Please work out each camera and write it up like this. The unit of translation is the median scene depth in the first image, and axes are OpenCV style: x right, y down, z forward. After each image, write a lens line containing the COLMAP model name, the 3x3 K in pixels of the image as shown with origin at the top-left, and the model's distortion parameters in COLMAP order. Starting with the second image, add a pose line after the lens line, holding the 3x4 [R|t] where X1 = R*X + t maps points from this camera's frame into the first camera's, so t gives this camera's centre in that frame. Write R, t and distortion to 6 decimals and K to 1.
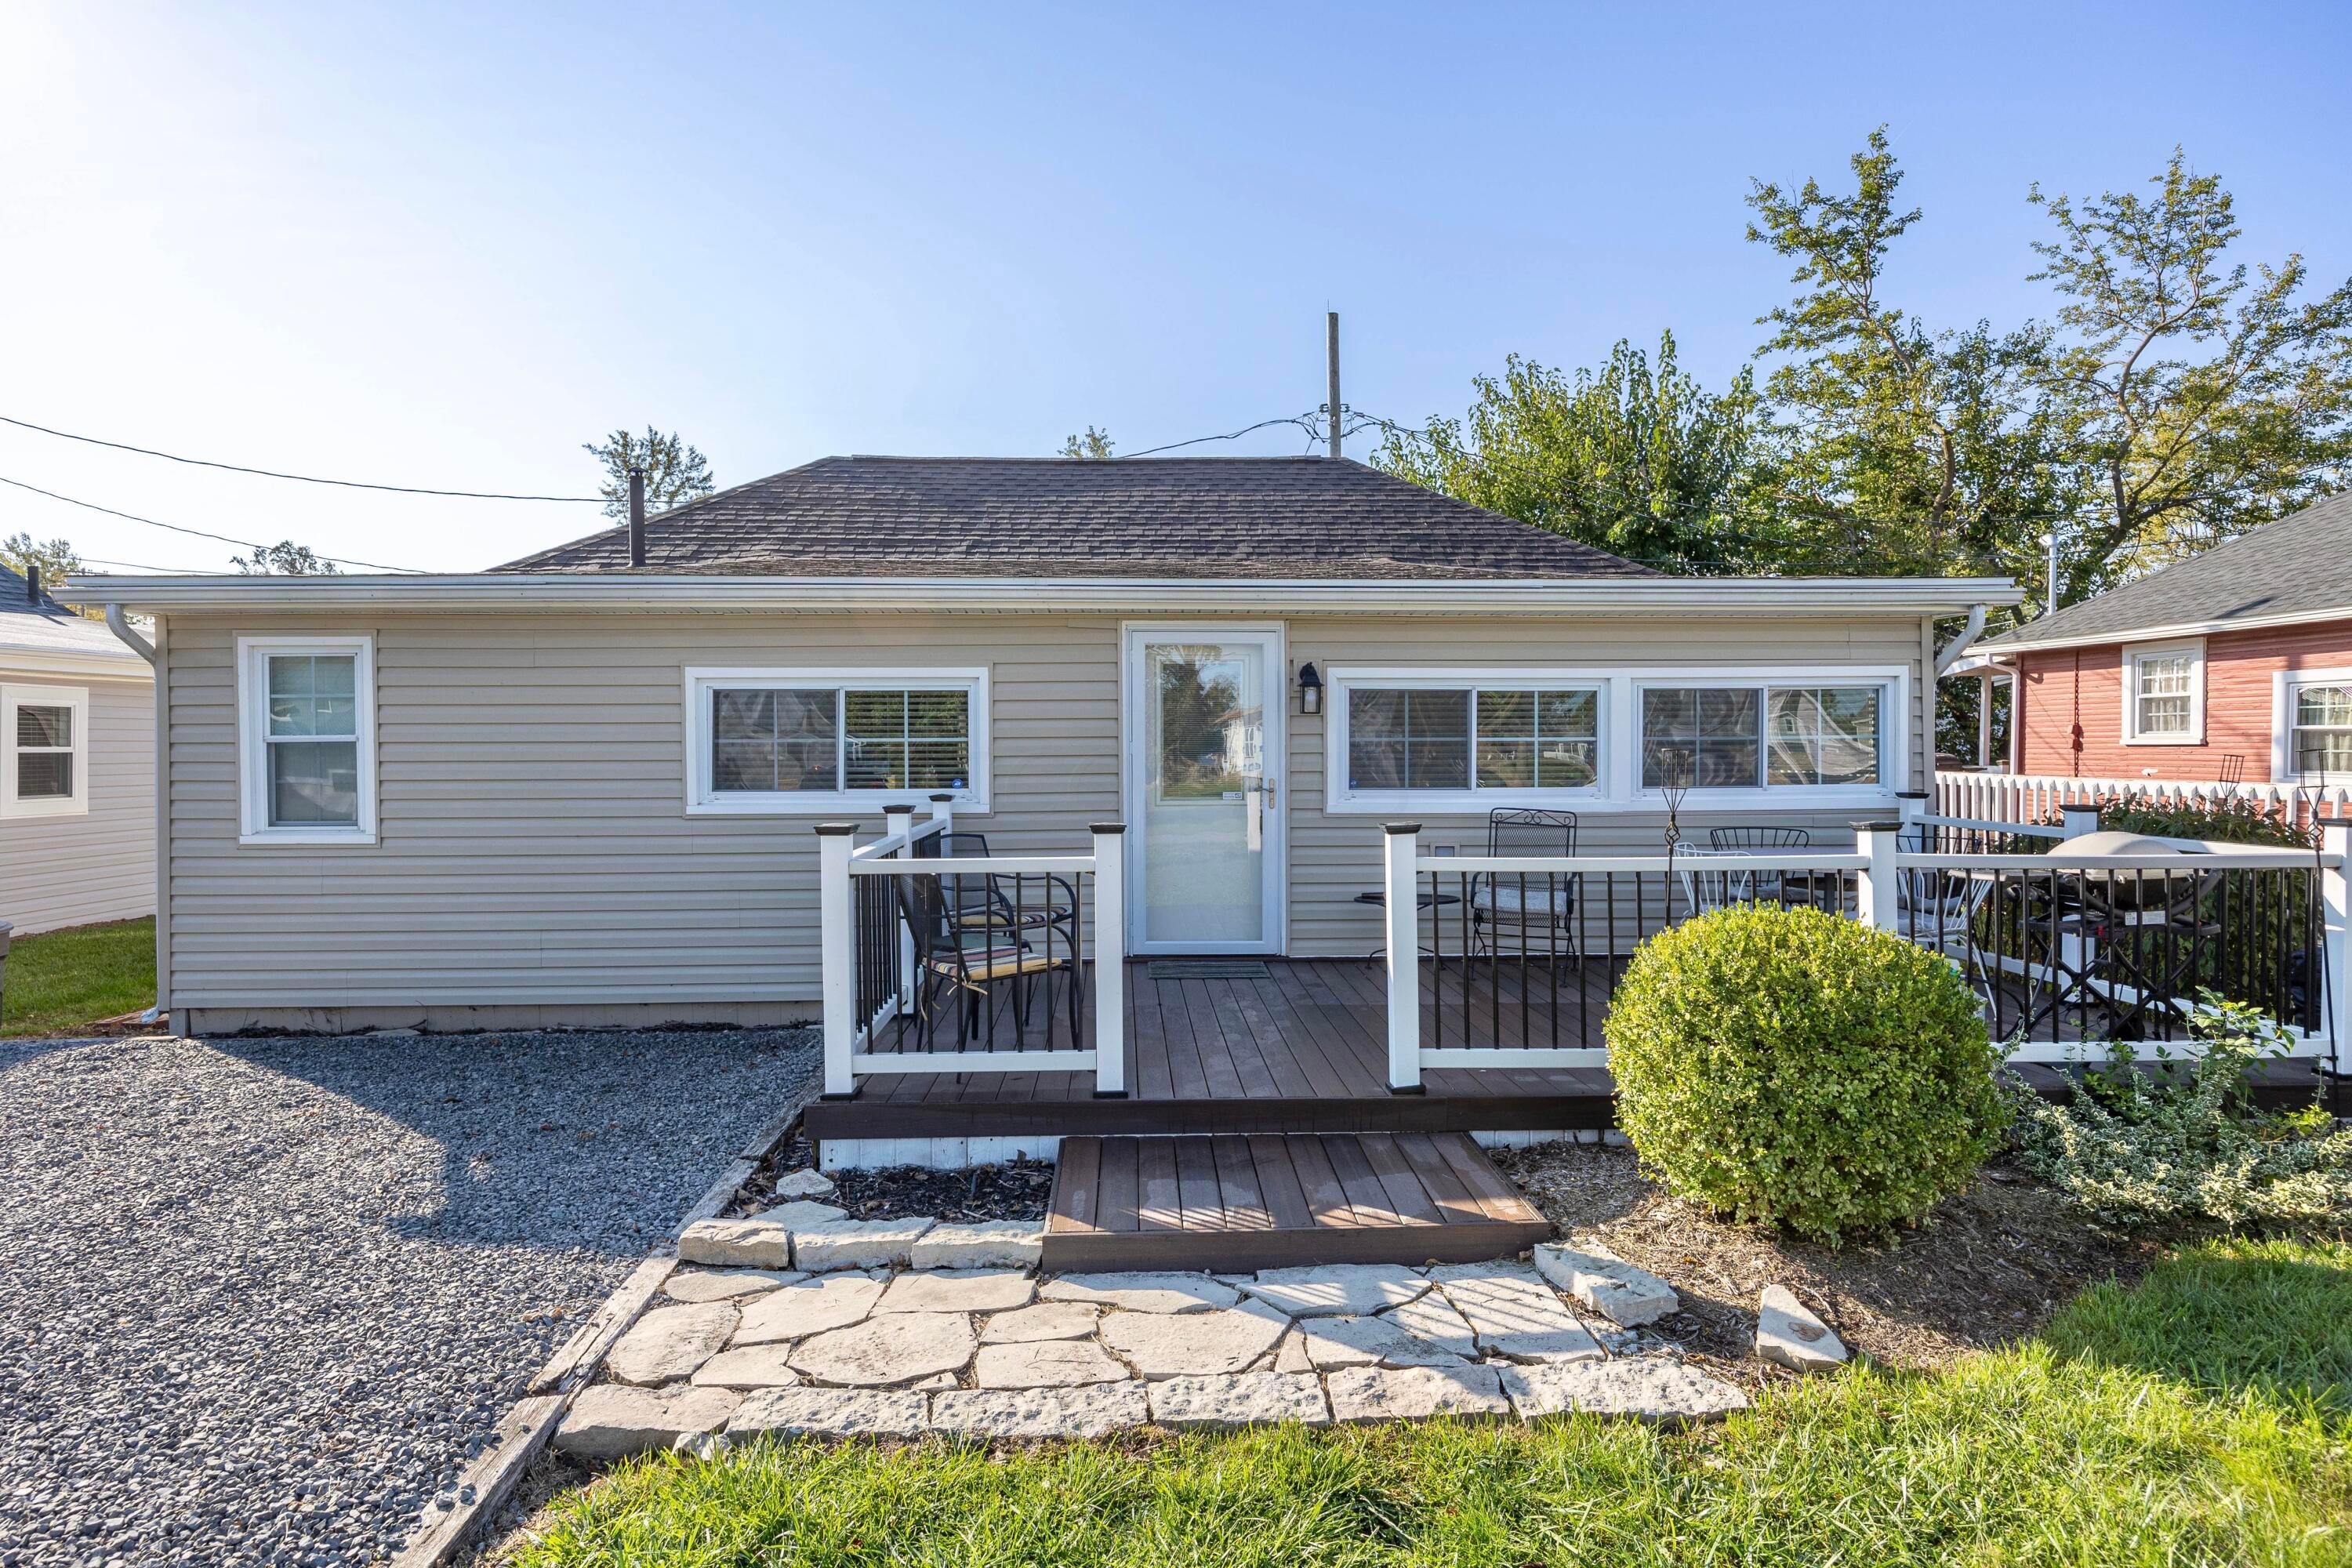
lens RADIAL K [[1294.2, 0, 1174.3], [0, 1294.2, 775.7], [0, 0, 1]] dist [-0.001399, -0.000347]
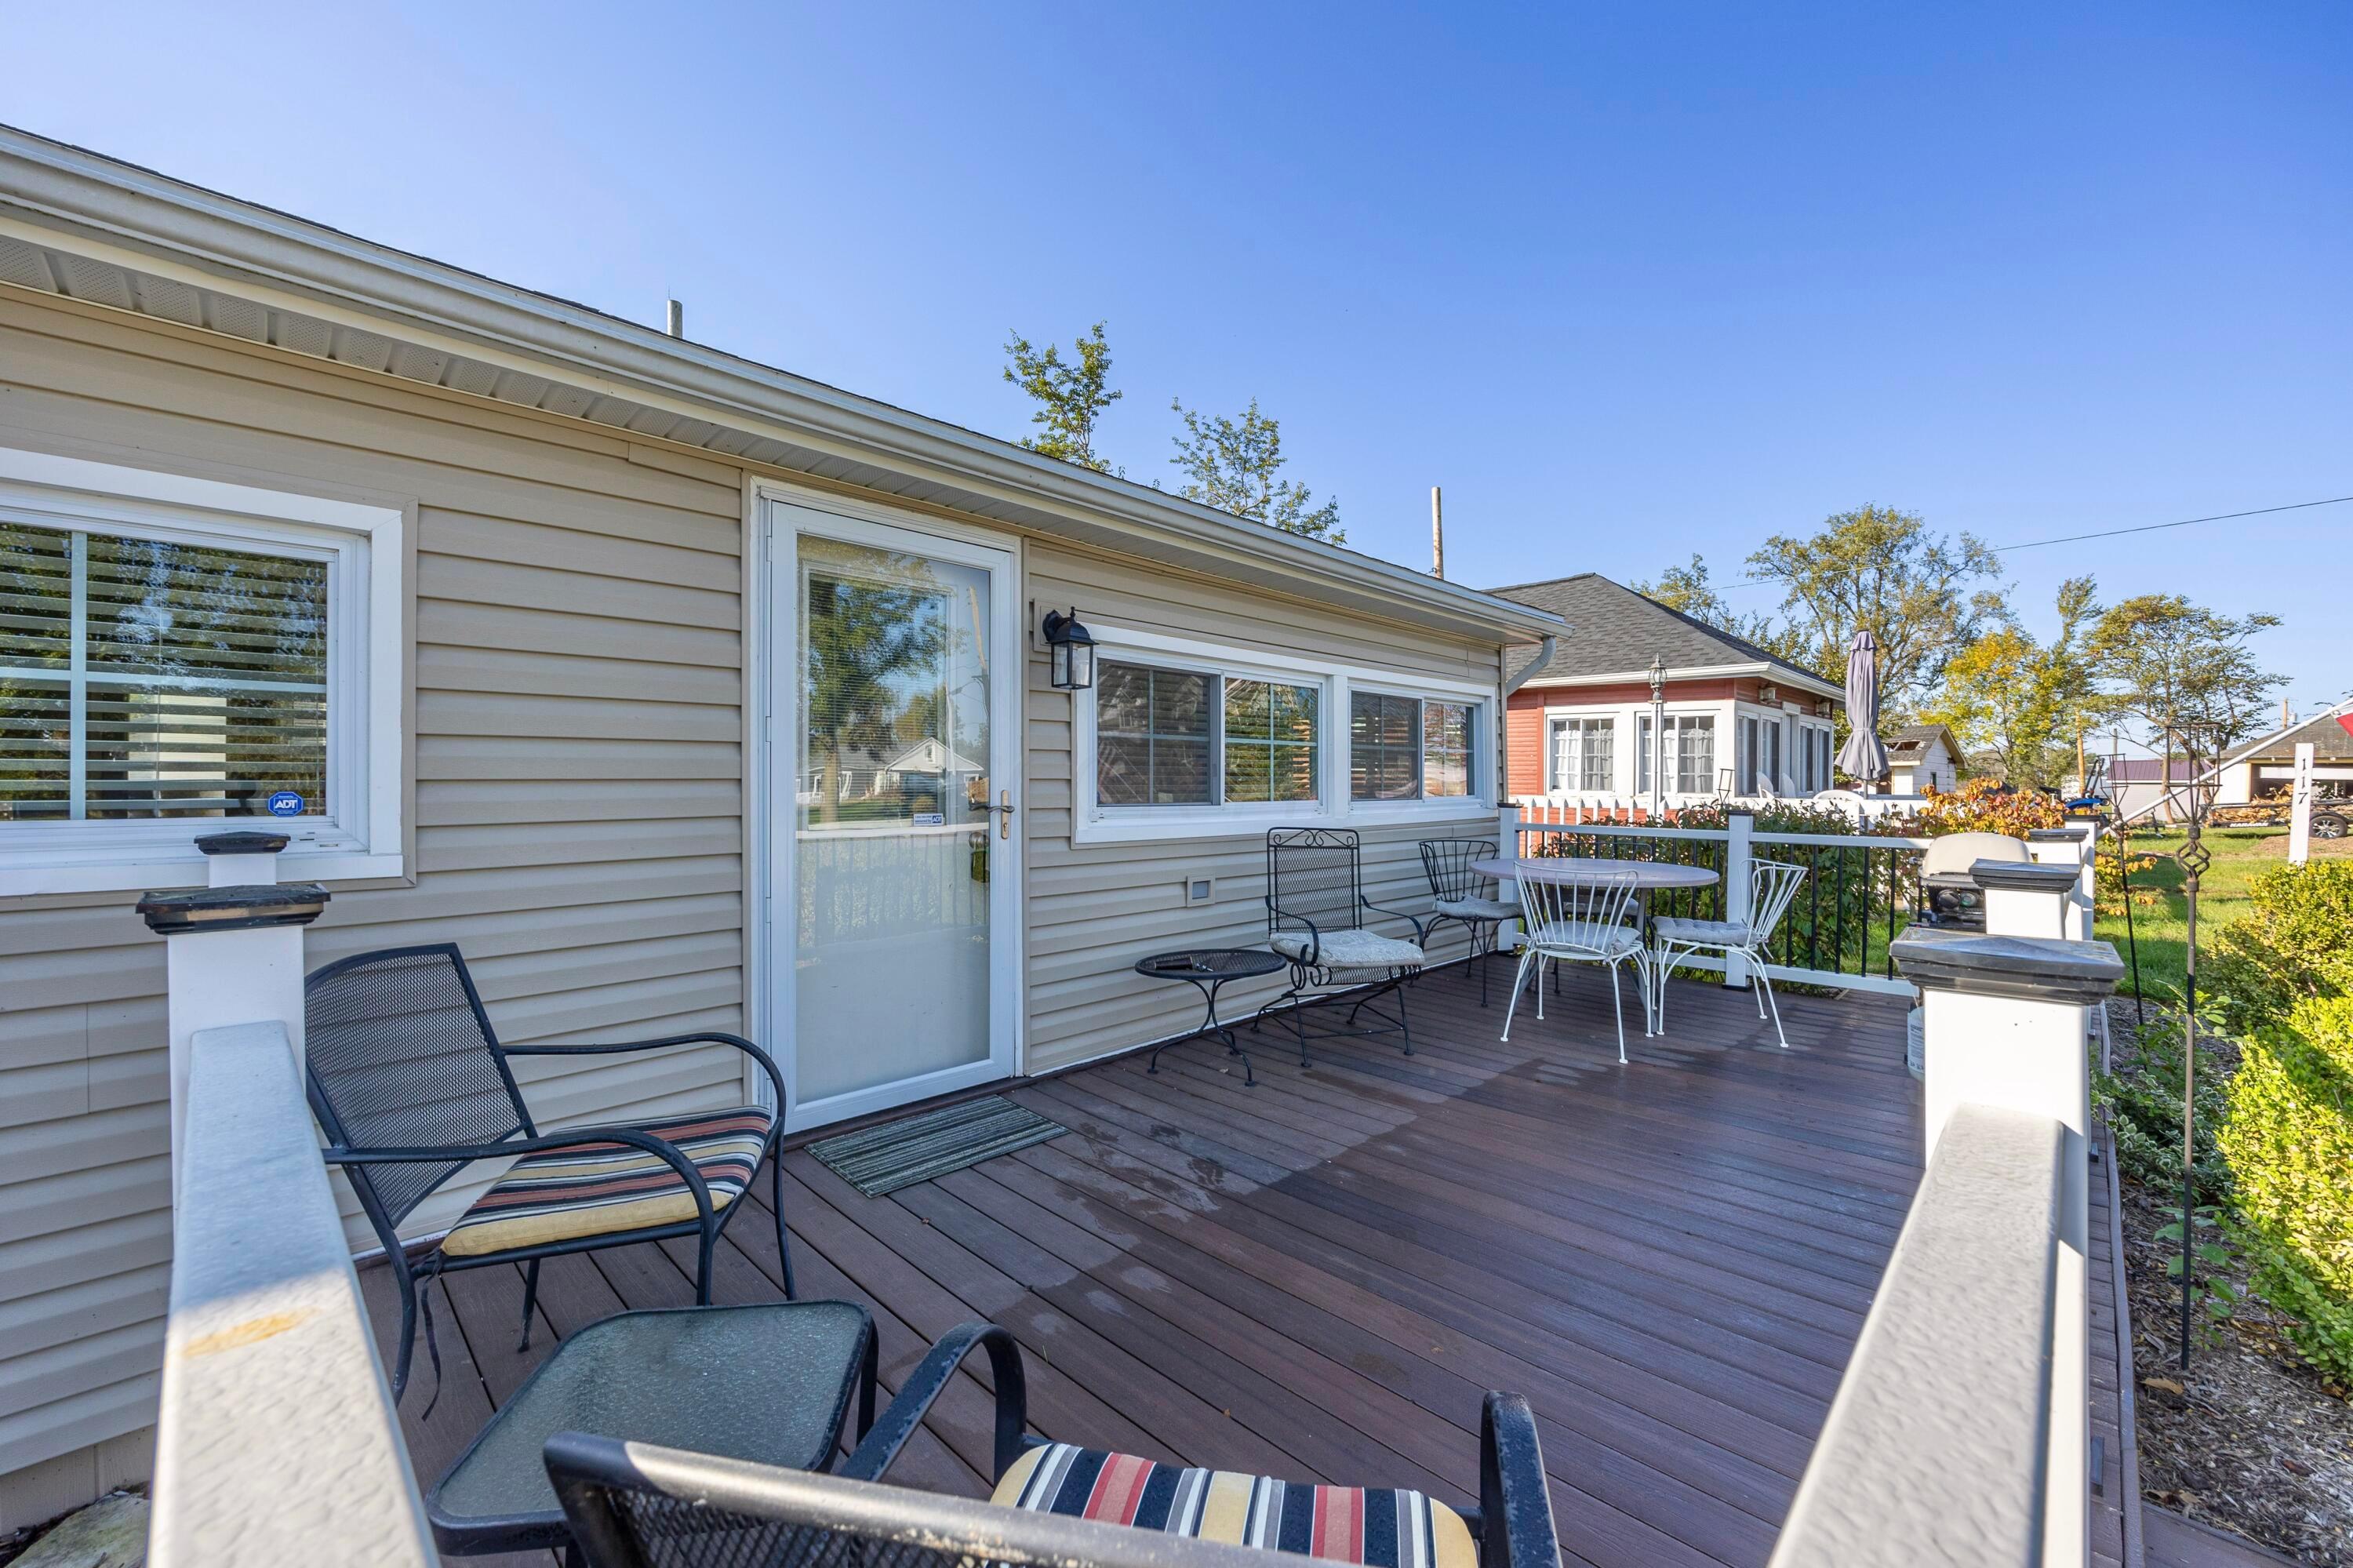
lens RADIAL K [[919.9, 0, 1175.8], [0, 919.9, 790.9], [0, 0, 1]] dist [-0.000967, -0.000149]
pose [[0.728669, -0.000151, 0.684866, -0.063884], [0.007078, 0.999948, -0.007310, 0.002468], [-0.684829, 0.010174, 0.728633, 0.244672]]
